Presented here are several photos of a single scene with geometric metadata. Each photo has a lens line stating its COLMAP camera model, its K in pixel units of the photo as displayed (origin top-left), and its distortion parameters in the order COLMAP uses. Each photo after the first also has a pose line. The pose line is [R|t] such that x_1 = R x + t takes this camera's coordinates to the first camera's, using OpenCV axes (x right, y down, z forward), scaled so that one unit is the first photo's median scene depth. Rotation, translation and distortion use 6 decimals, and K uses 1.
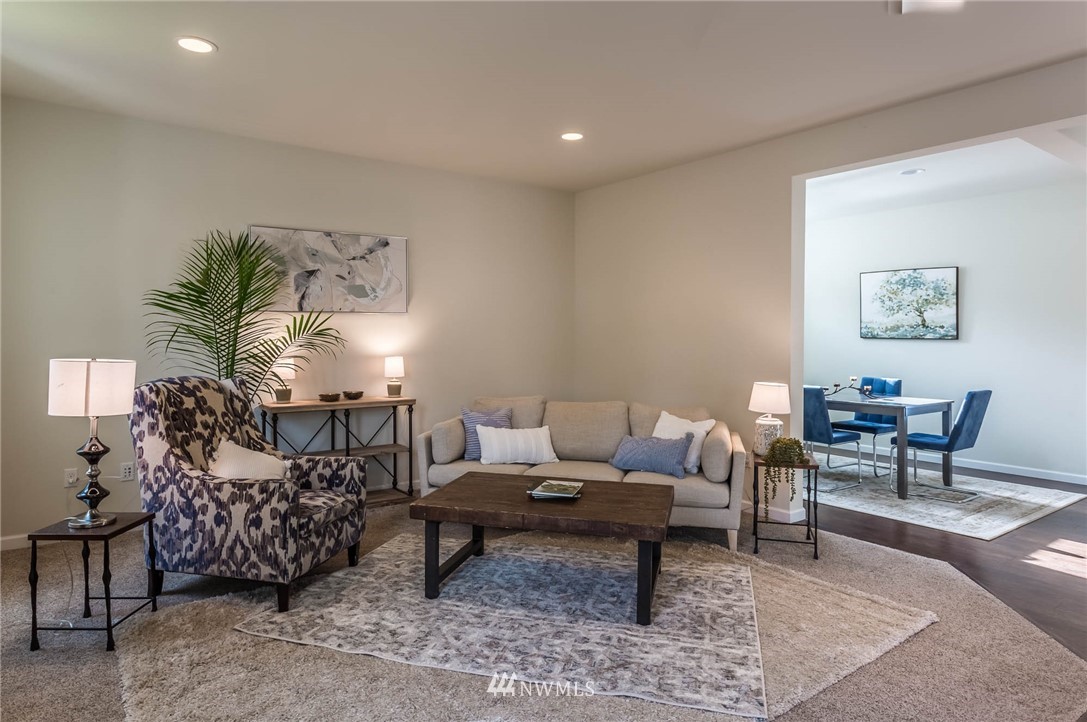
lens RADIAL K [[655.4, 0, 525.3], [0, 655.4, 336.2], [0, 0, 1]] dist [-0.000136, 0.002095]
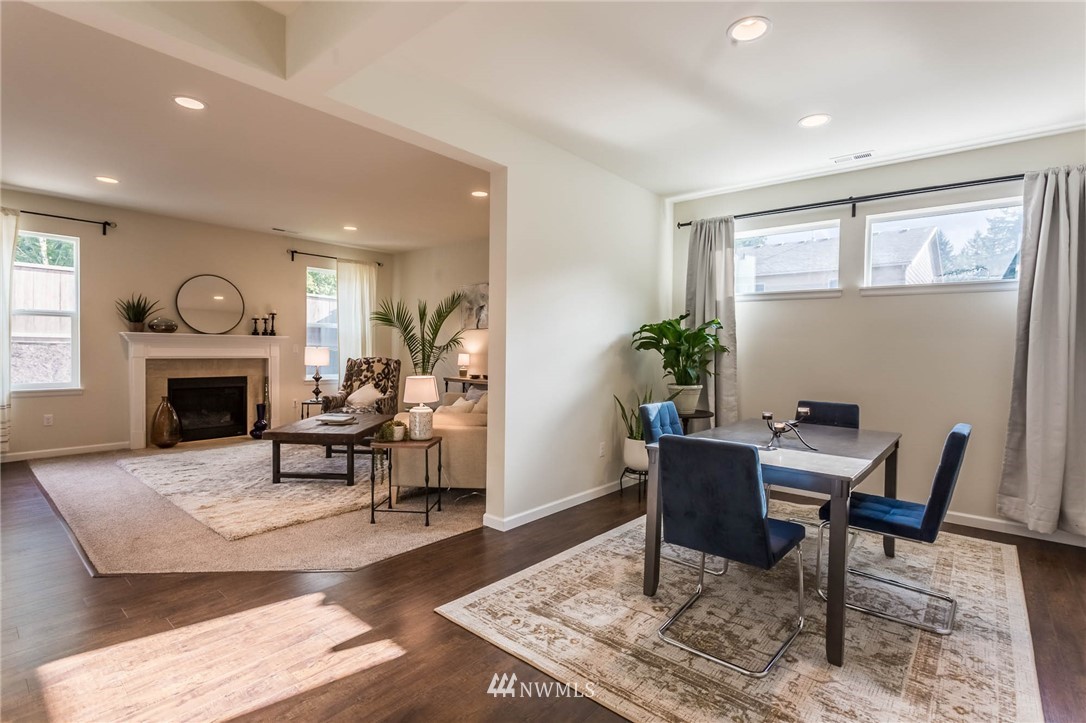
lens RADIAL K [[516.9, 0, 543.0], [0, 516.9, 361.5], [0, 0, 1]] dist [-0.013052, 0.007020]
pose [[0.231477, 0.023922, -0.972546, 1.100309], [-0.017100, 0.999643, 0.020519, 0.019641], [0.972690, 0.011881, 0.231804, 0.843700]]
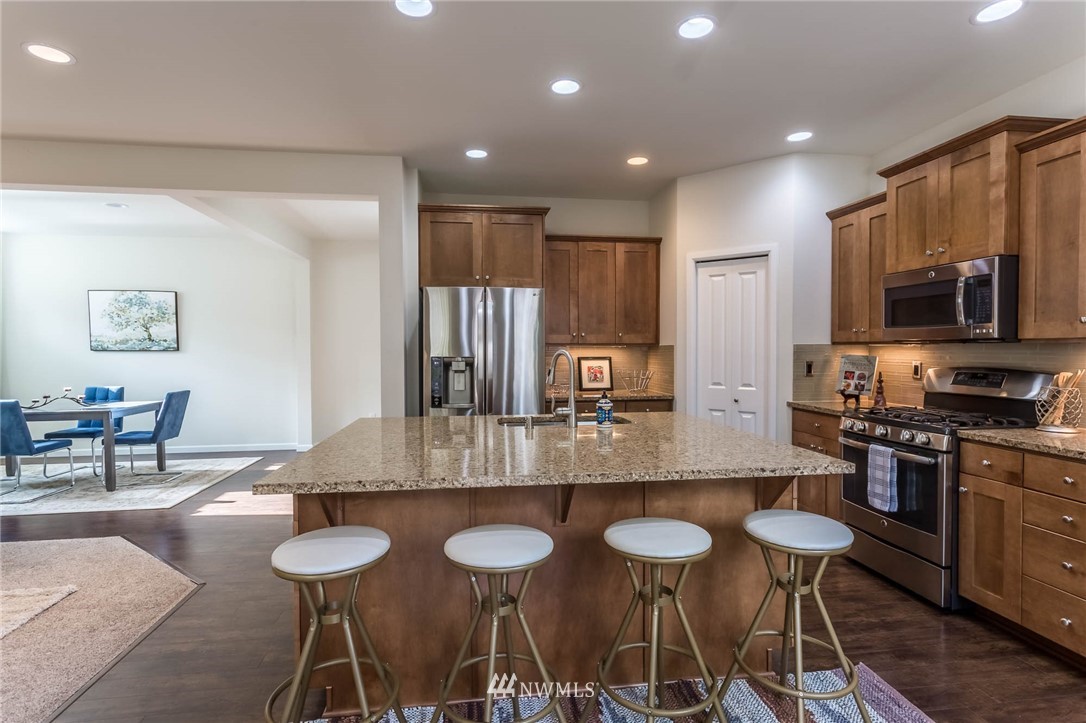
lens RADIAL K [[545.8, 0, 543.0], [0, 545.8, 361.5], [0, 0, 1]] dist [-0.000589, 0.001642]
pose [[0.466455, -0.032893, 0.883933, 0.096735], [0.010042, 0.999441, 0.031892, -0.001067], [-0.884488, -0.006000, 0.466524, -0.119623]]
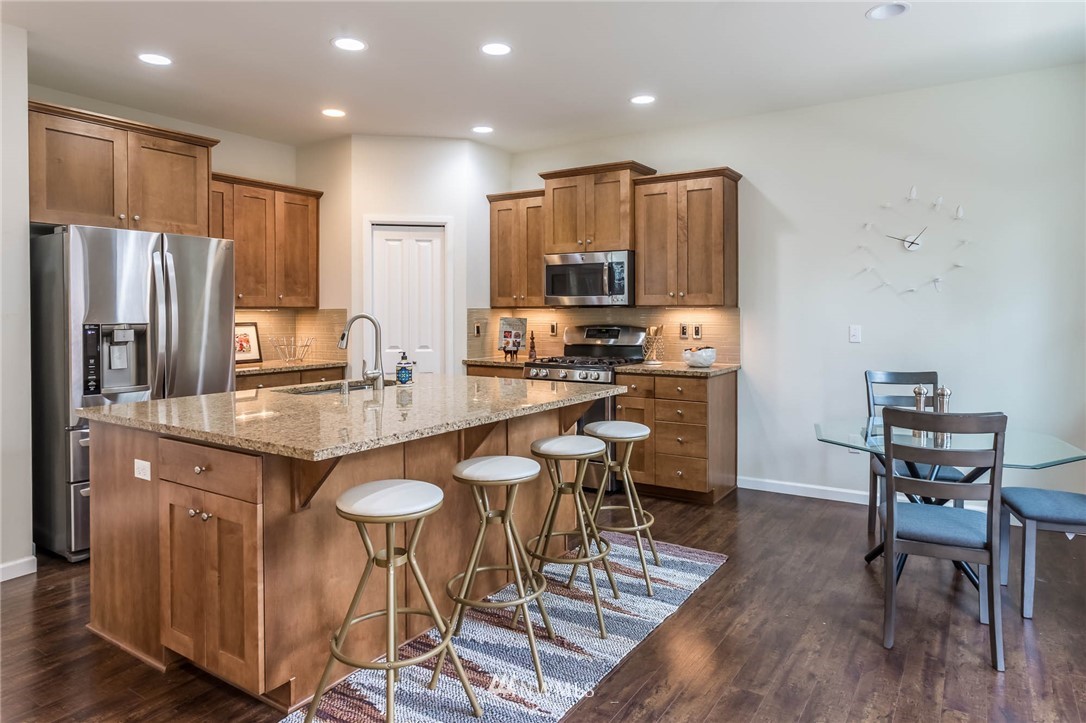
lens RADIAL K [[673.6, 0, 566.7], [0, 673.6, 314.3], [0, 0, 1]] dist [-0.002318, 0.000689]
pose [[-0.373076, -0.012653, 0.927715, -0.118195], [0.002513, 0.999890, 0.014648, -0.003194], [-0.927797, 0.007796, -0.373003, 0.200345]]
